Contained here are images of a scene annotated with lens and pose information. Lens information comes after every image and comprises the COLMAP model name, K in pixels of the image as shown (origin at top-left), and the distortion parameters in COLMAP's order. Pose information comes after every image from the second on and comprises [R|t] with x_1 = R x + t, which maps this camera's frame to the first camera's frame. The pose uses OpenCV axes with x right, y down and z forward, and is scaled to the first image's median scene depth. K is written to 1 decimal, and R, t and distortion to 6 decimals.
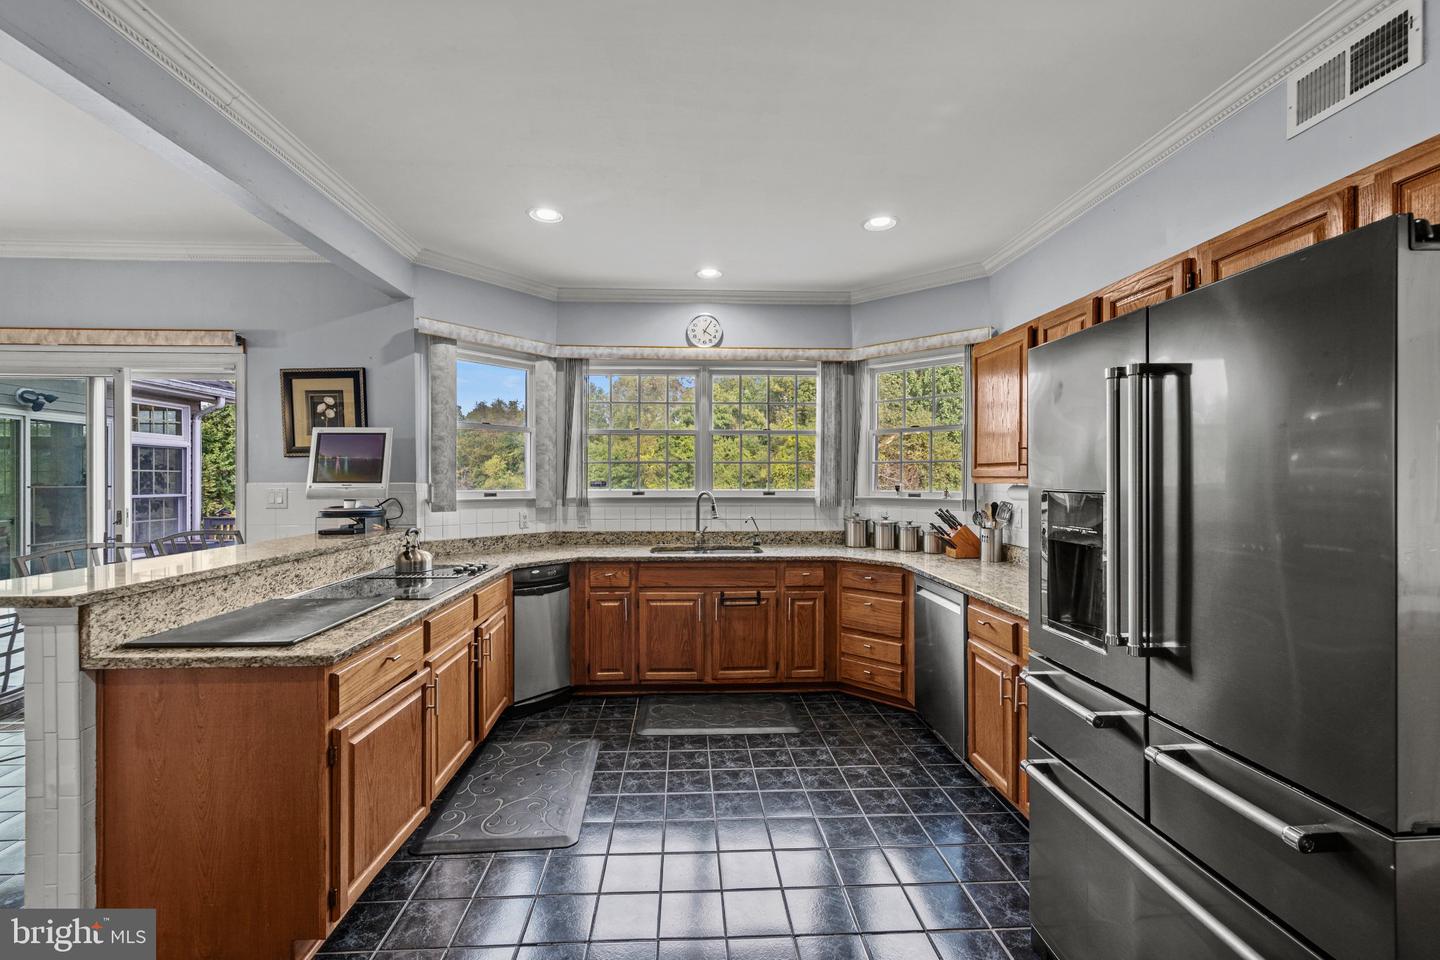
lens RADIAL K [[585.4, 0, 705.5], [0, 585.4, 482.0], [0, 0, 1]] dist [-0.004160, 0.000473]
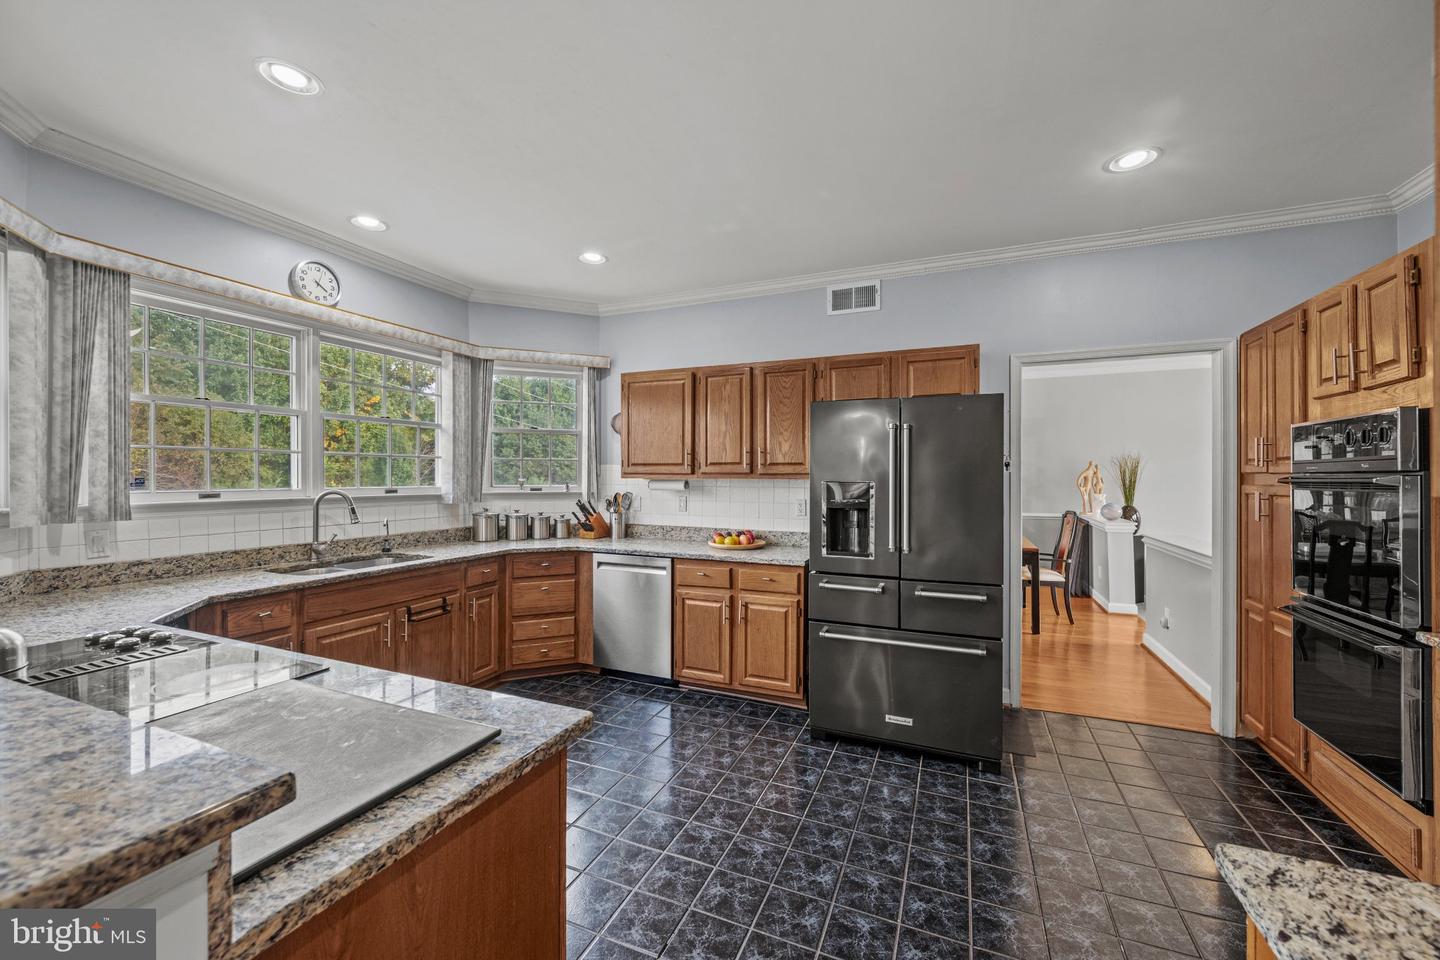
lens RADIAL K [[585.4, 0, 715.9], [0, 585.4, 476.1], [0, 0, 1]] dist [-0.004160, 0.000473]
pose [[0.426821, 0.000150, 0.904336, -0.517371], [0.006083, 0.999977, -0.003037, 0.002594], [-0.904316, 0.006797, 0.426810, 0.212740]]
